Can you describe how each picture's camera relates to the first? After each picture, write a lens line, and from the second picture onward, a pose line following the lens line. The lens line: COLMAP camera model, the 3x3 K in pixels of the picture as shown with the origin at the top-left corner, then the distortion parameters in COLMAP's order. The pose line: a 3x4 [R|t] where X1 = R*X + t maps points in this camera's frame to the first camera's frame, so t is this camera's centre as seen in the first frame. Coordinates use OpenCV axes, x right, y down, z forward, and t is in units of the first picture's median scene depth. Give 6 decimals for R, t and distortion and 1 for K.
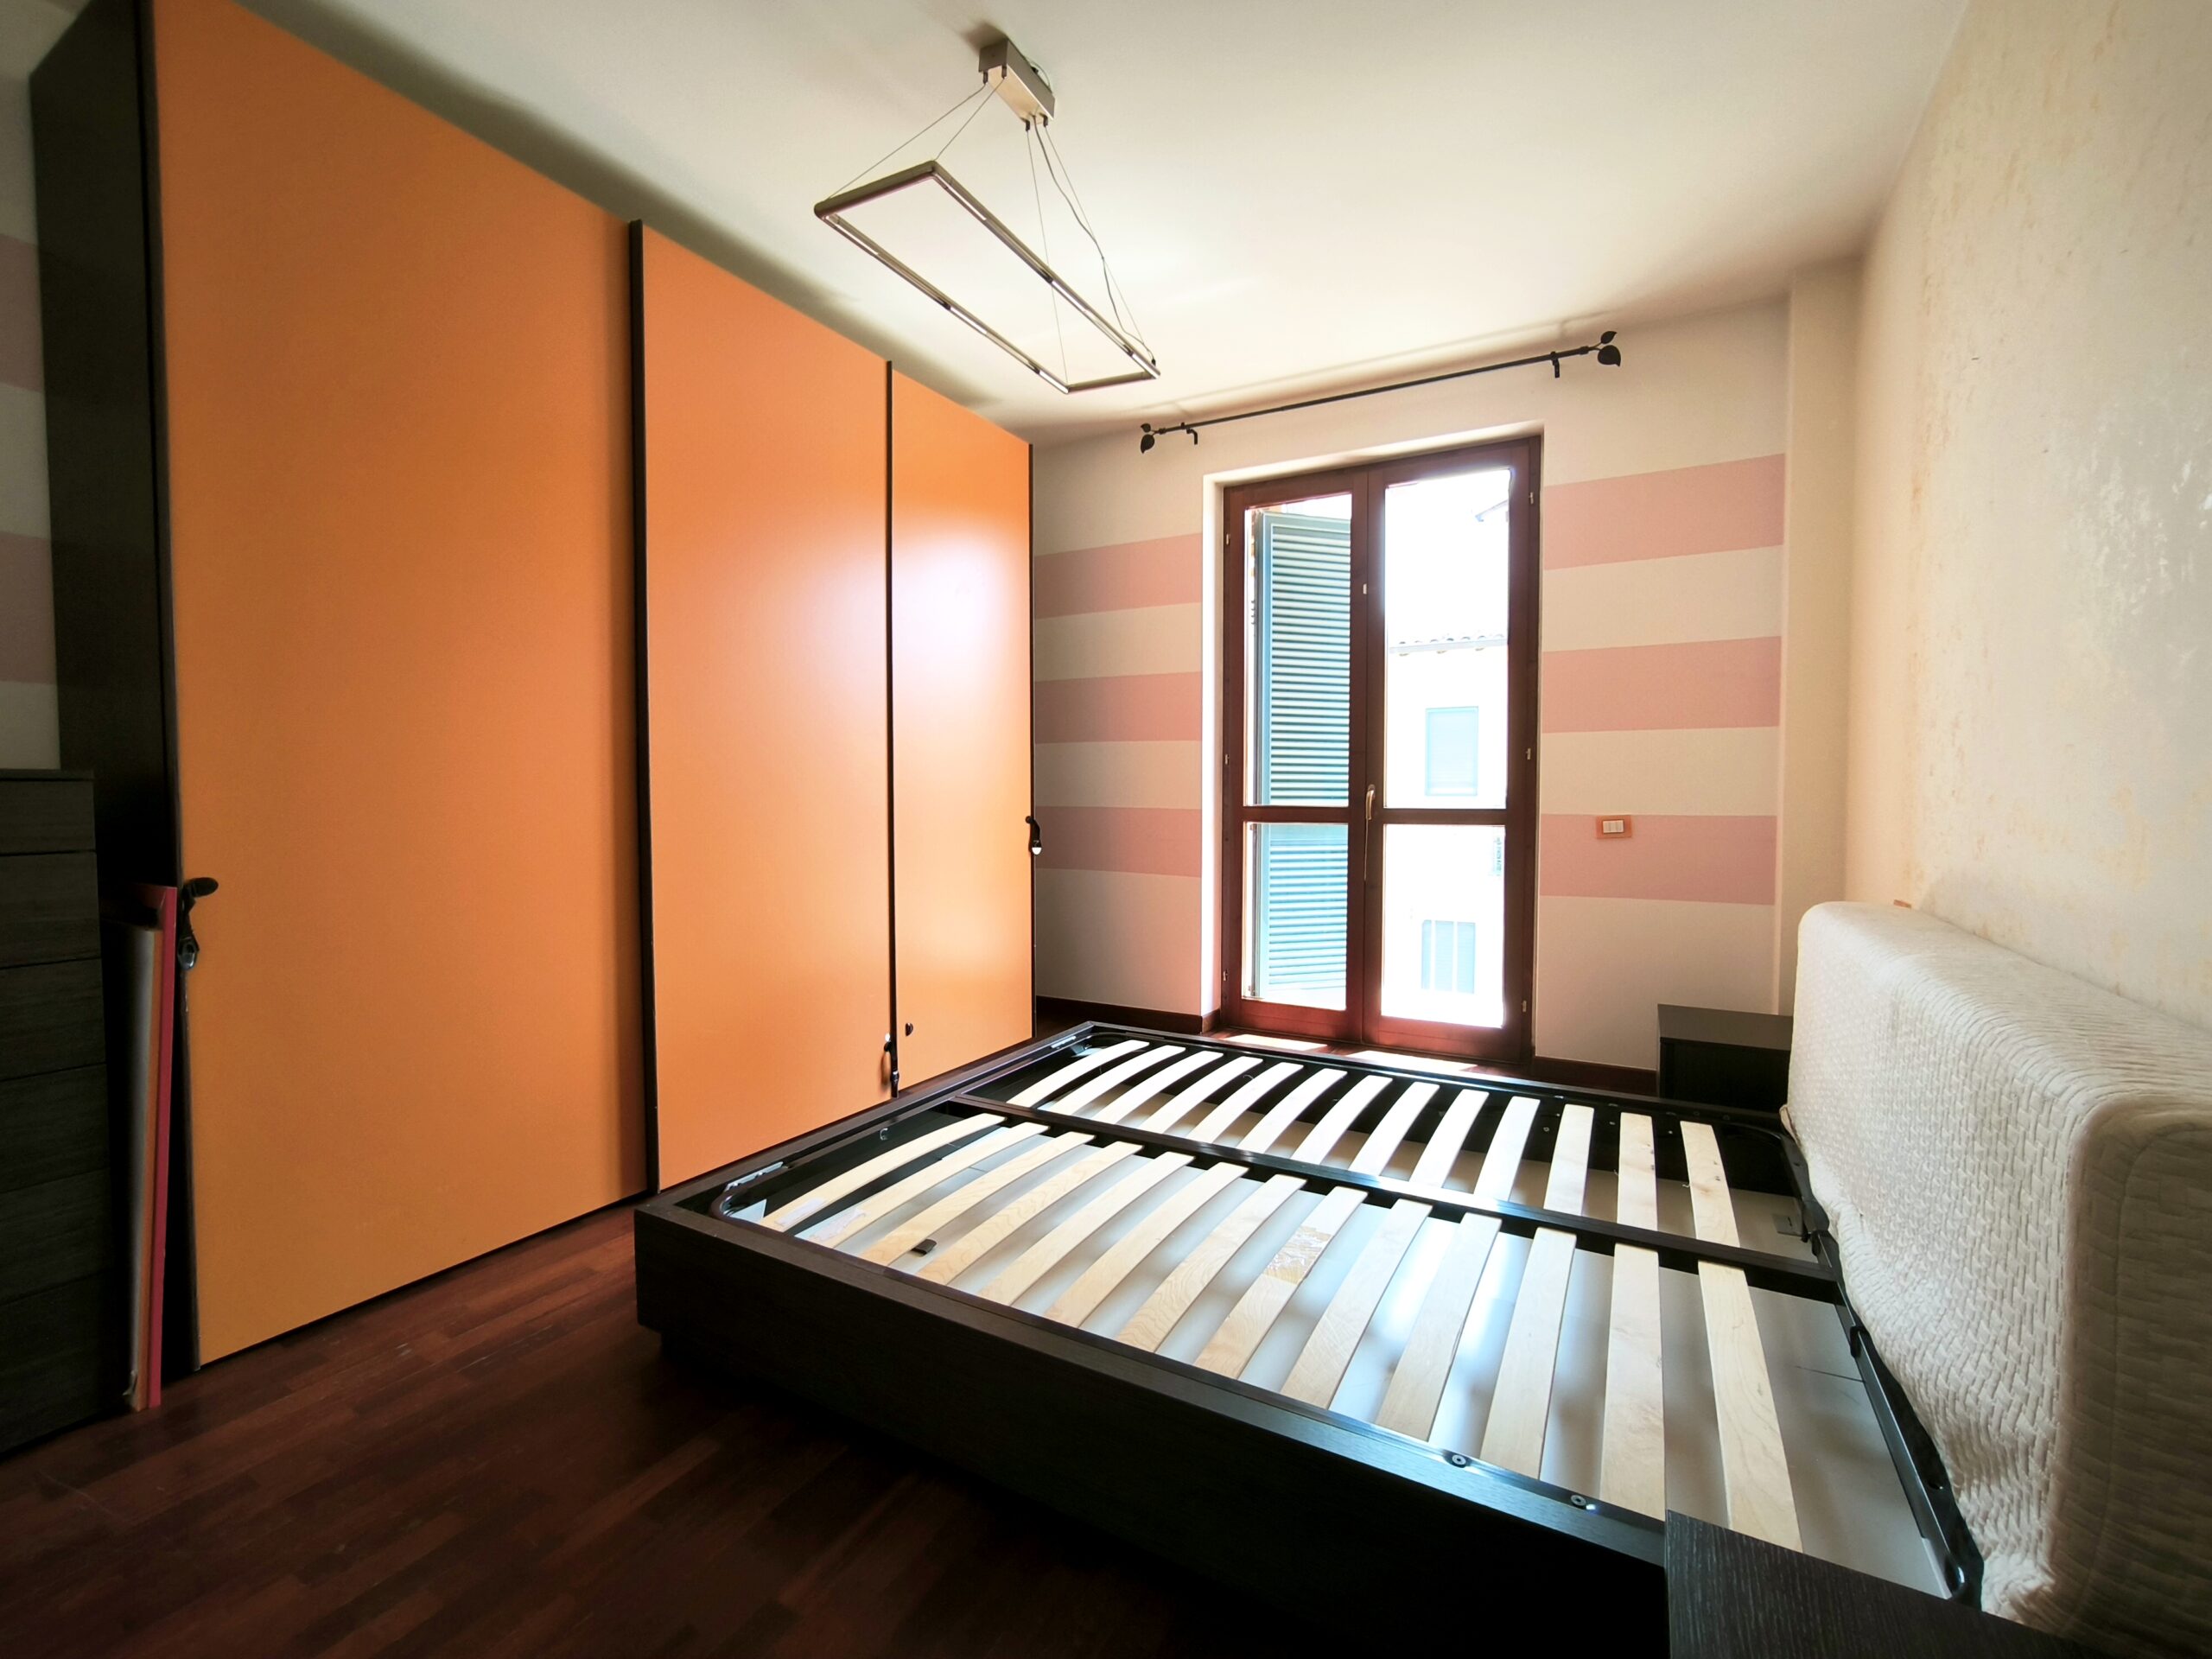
lens RADIAL K [[932.1, 0, 1106.0], [0, 932.1, 829.5], [0, 0, 1]] dist [-0.018620, -0.000056]
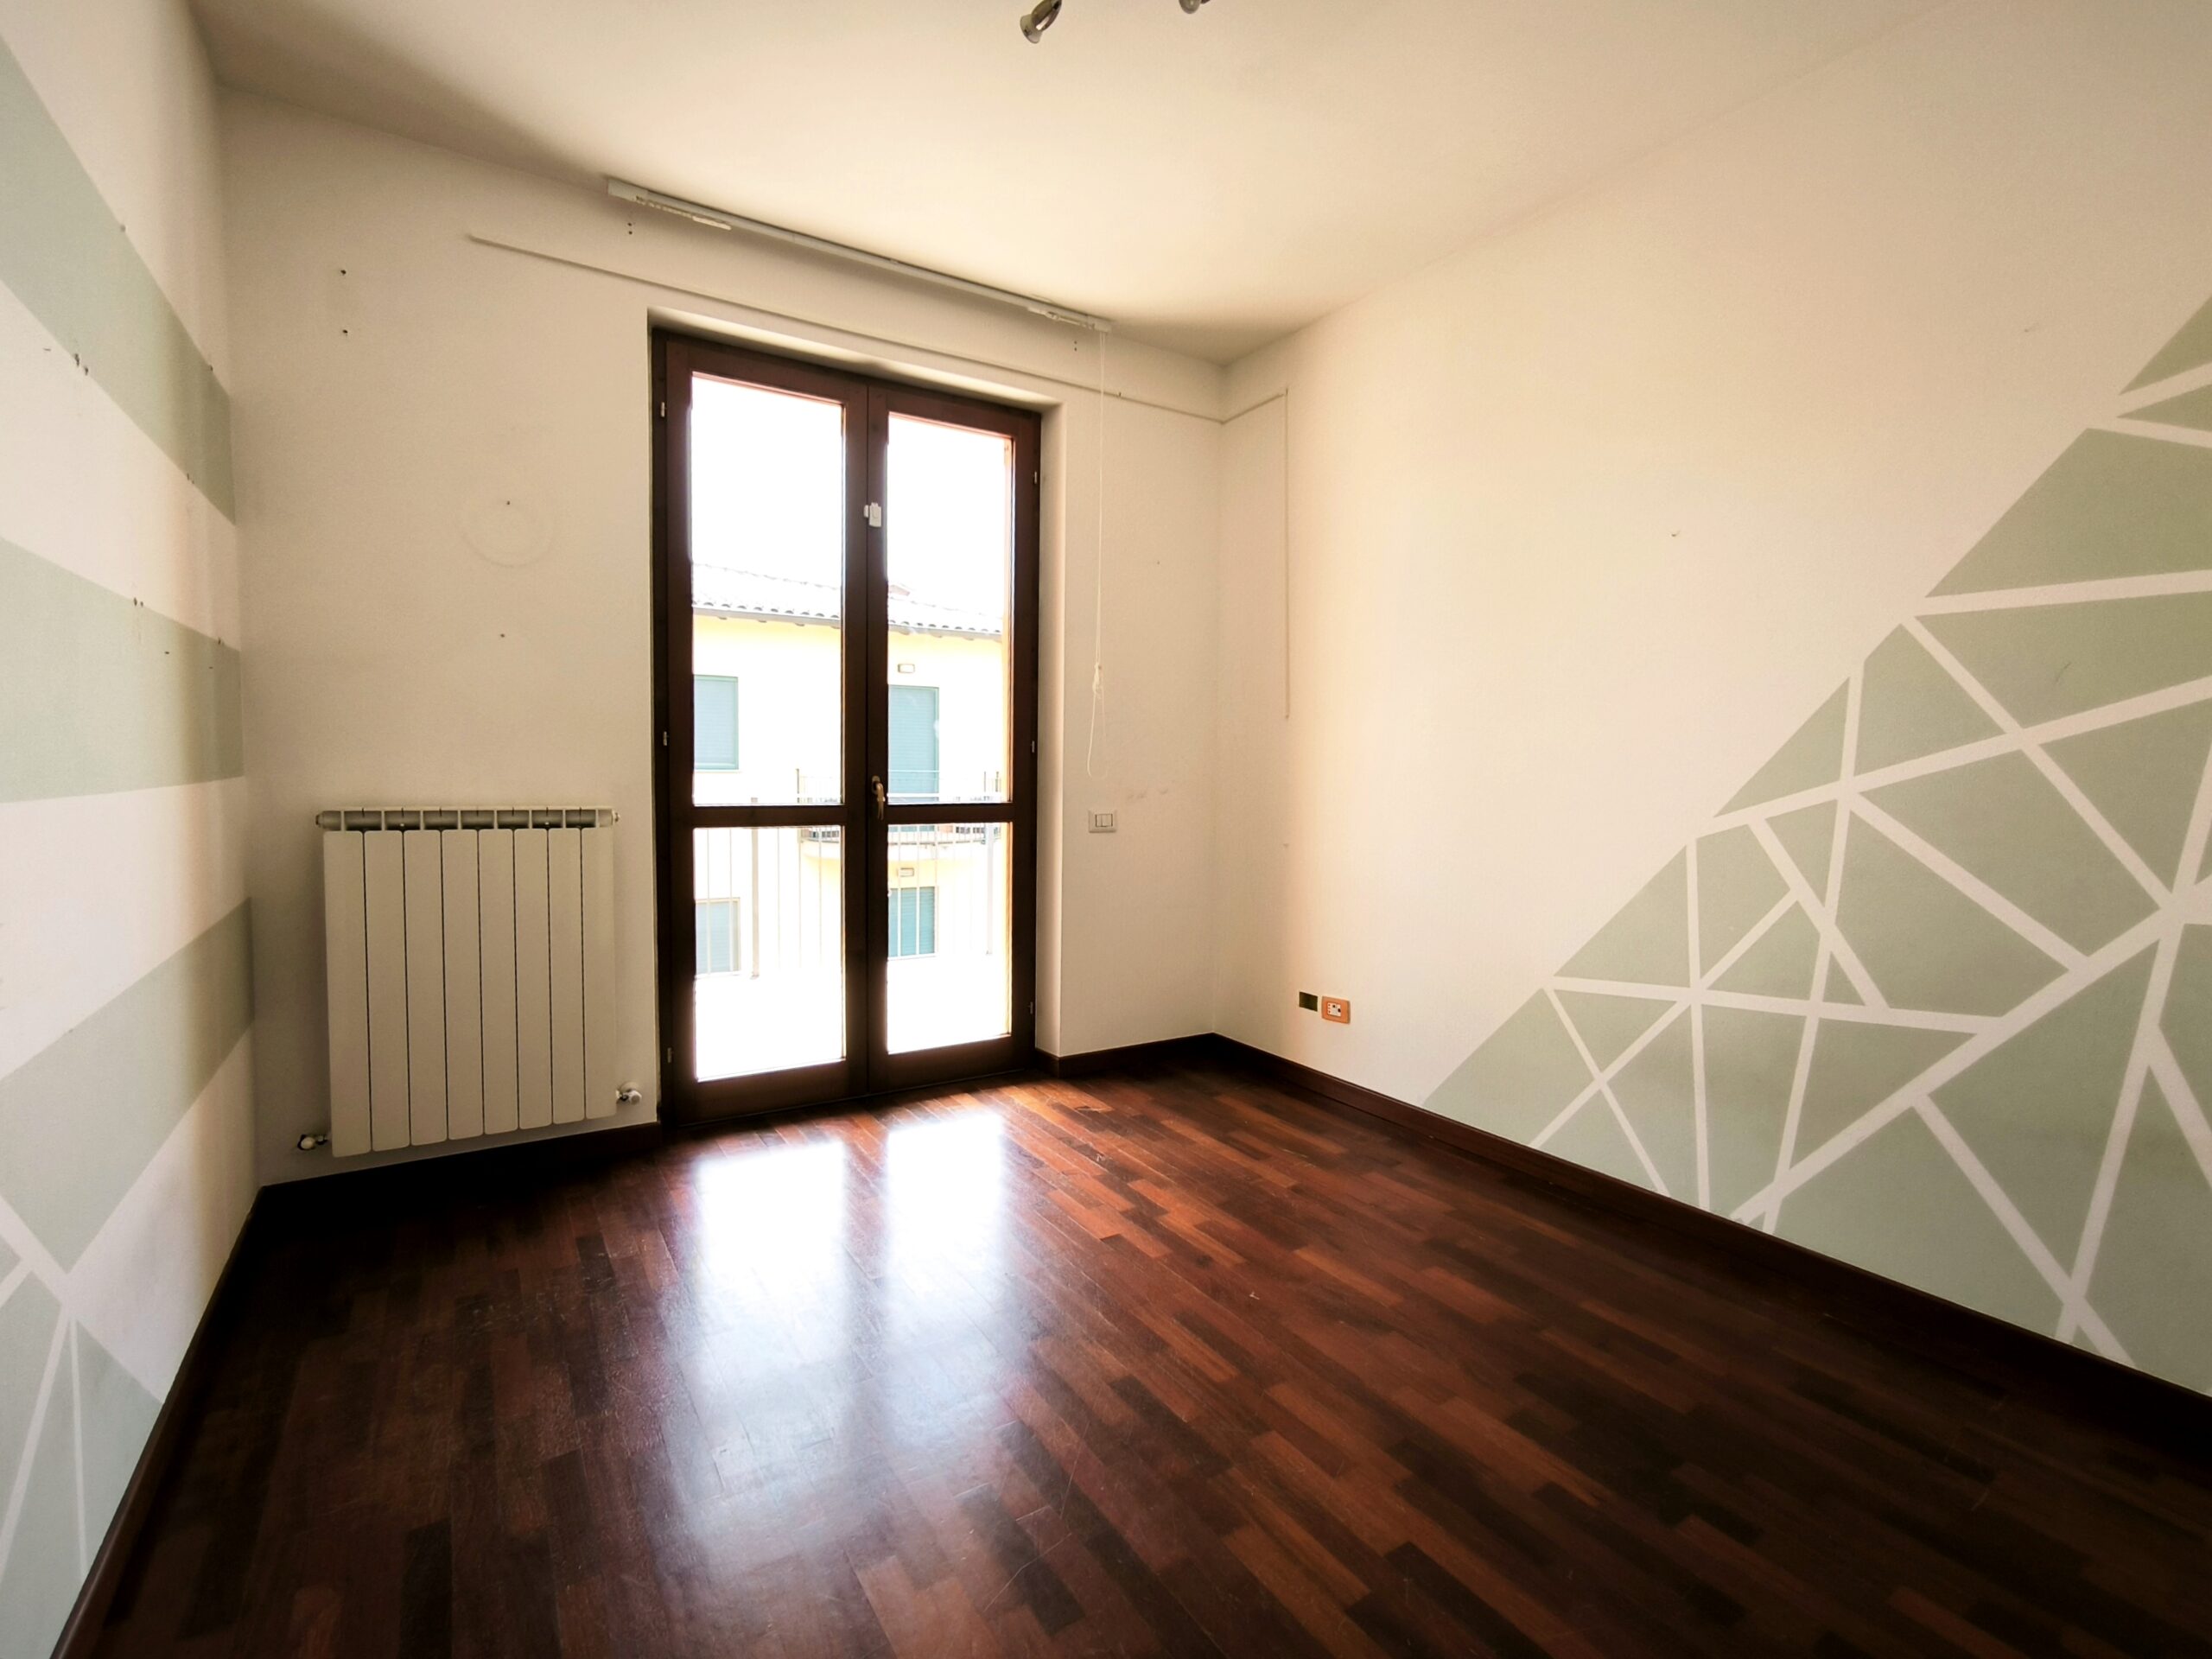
lens RADIAL K [[932.1, 0, 1106.0], [0, 932.1, 829.5], [0, 0, 1]] dist [-0.018620, -0.000056]
pose [[0.505955, -0.040881, 0.861591, -0.348627], [0.037942, 0.998964, 0.025119, -0.016242], [-0.861725, 0.019981, 0.506982, 0.457925]]
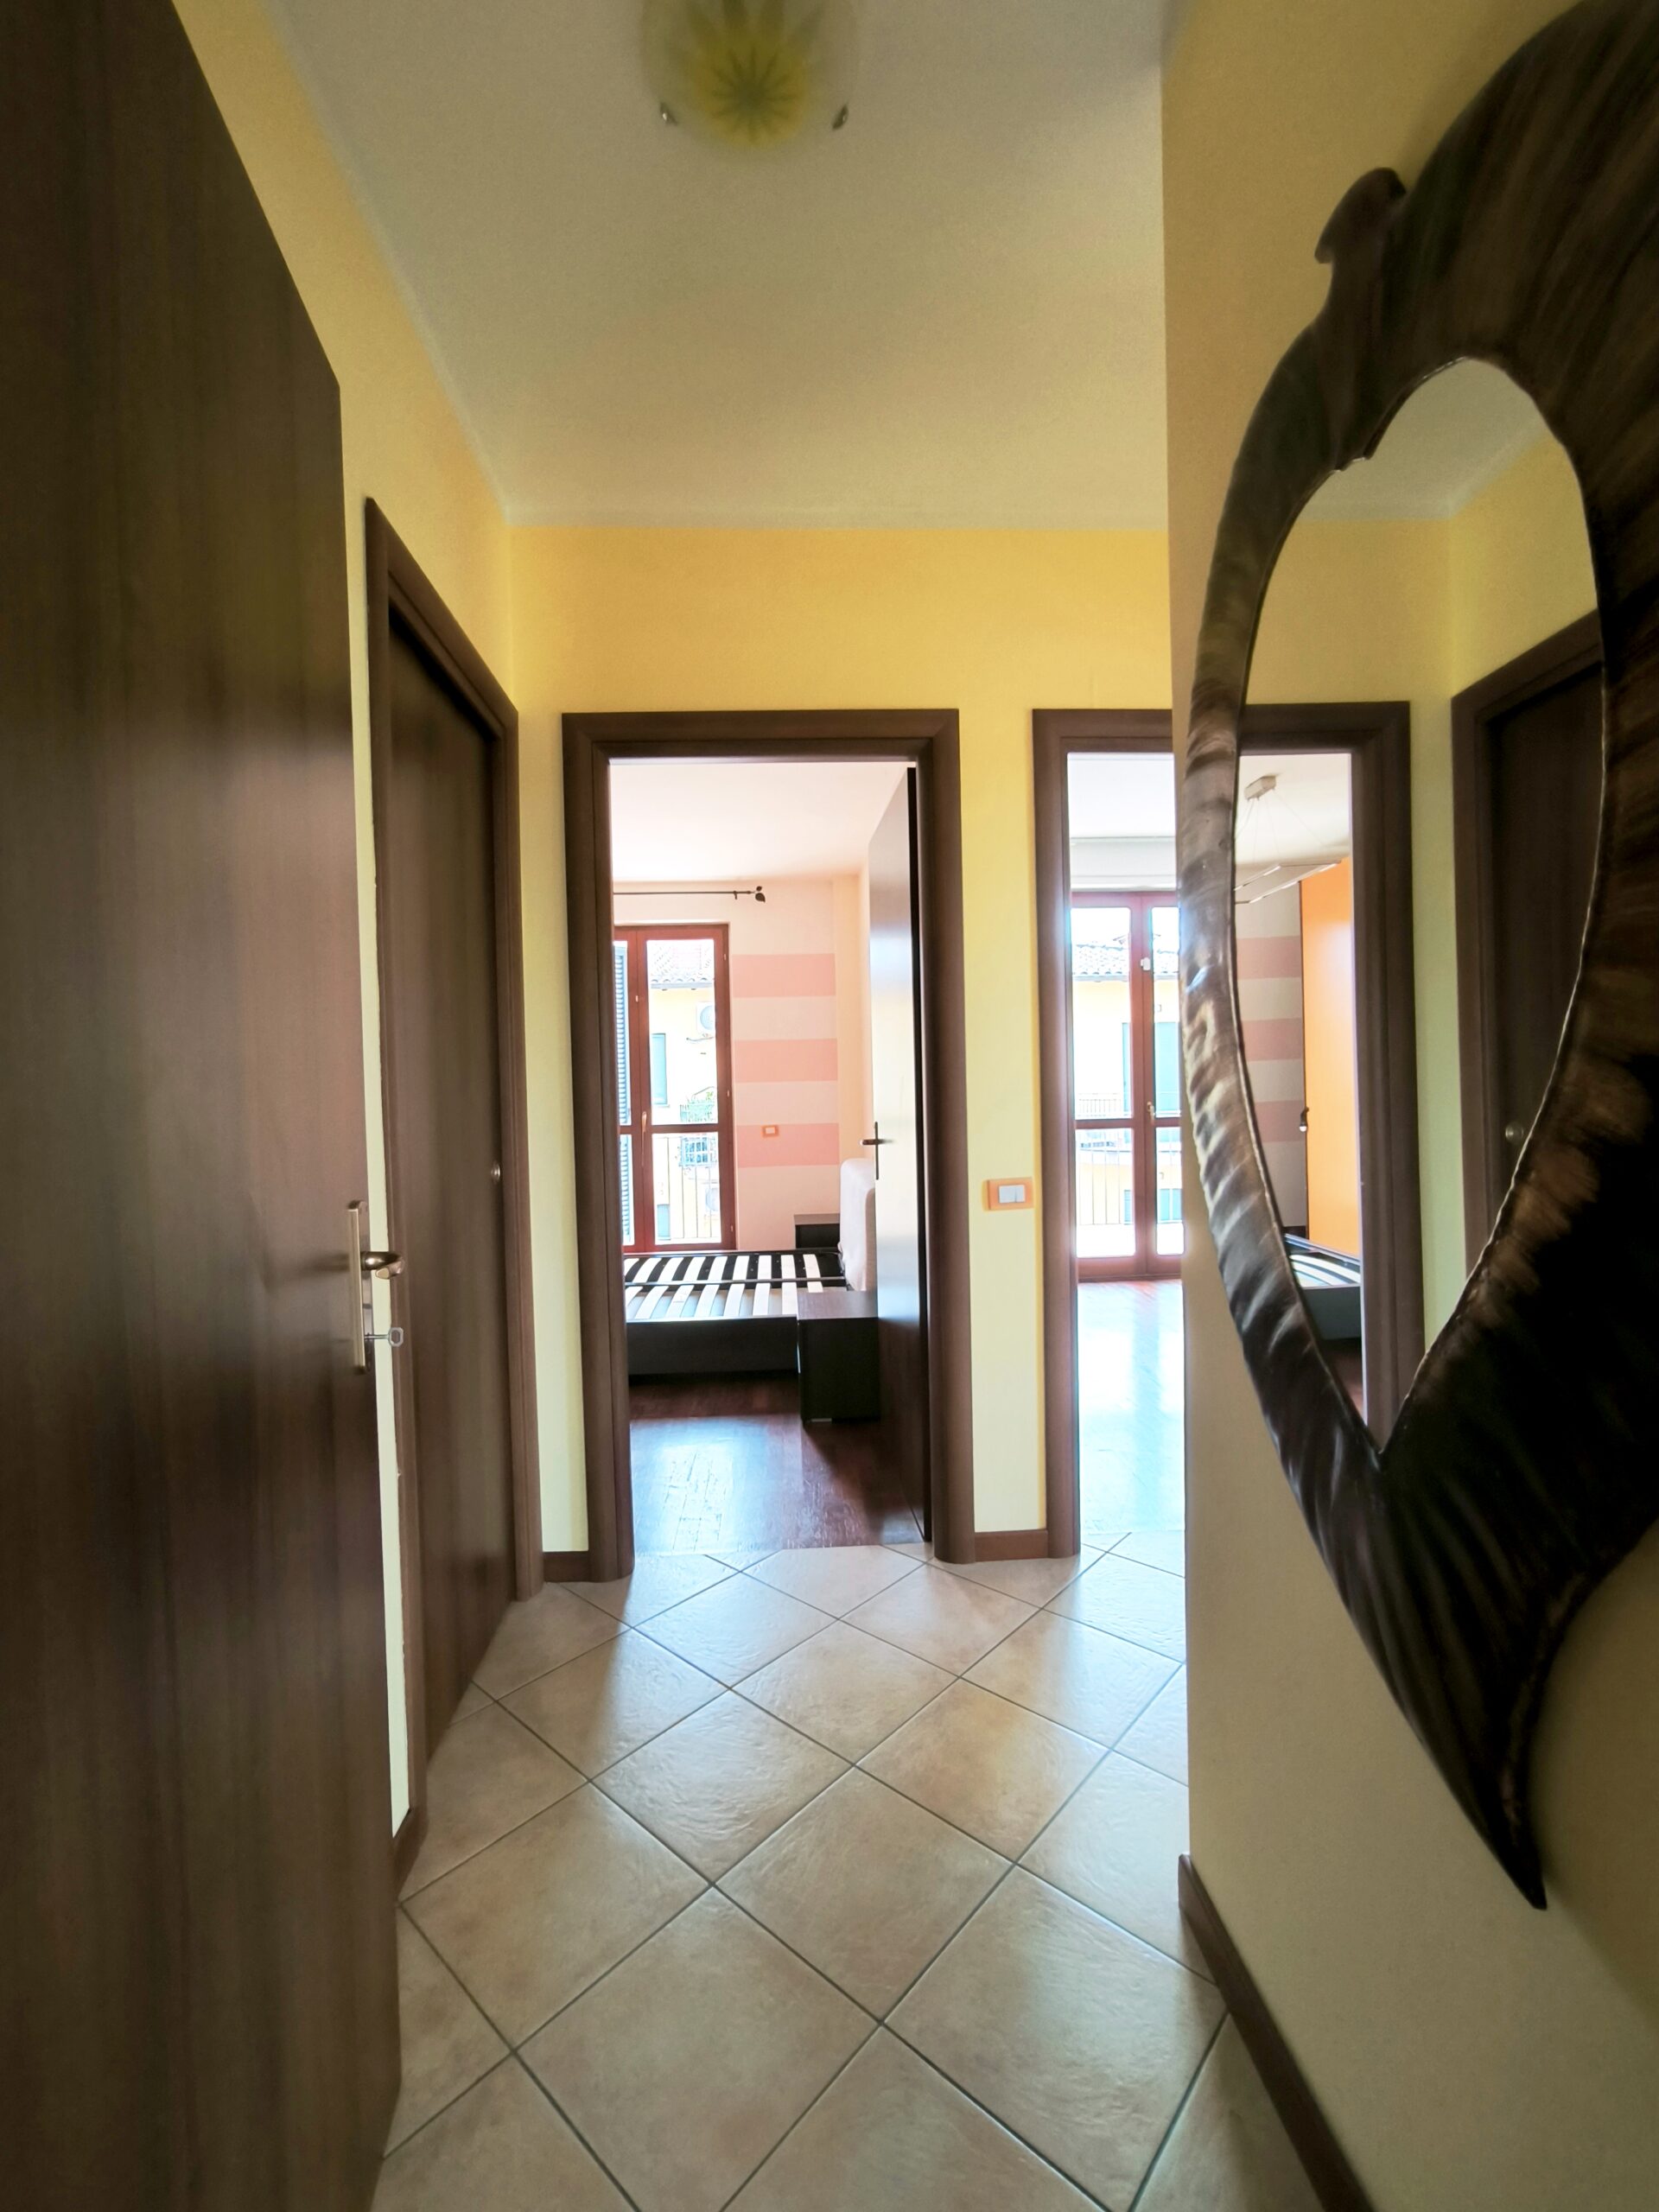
lens RADIAL K [[932.1, 0, 829.5], [0, 932.1, 1106.0], [0, 0, 1]] dist [-0.018620, -0.000056]
pose [[0.836450, -0.023930, 0.547521, -0.397874], [0.043944, 0.998758, -0.023480, -0.002693], [-0.546279, 0.043700, 0.836462, -0.673133]]
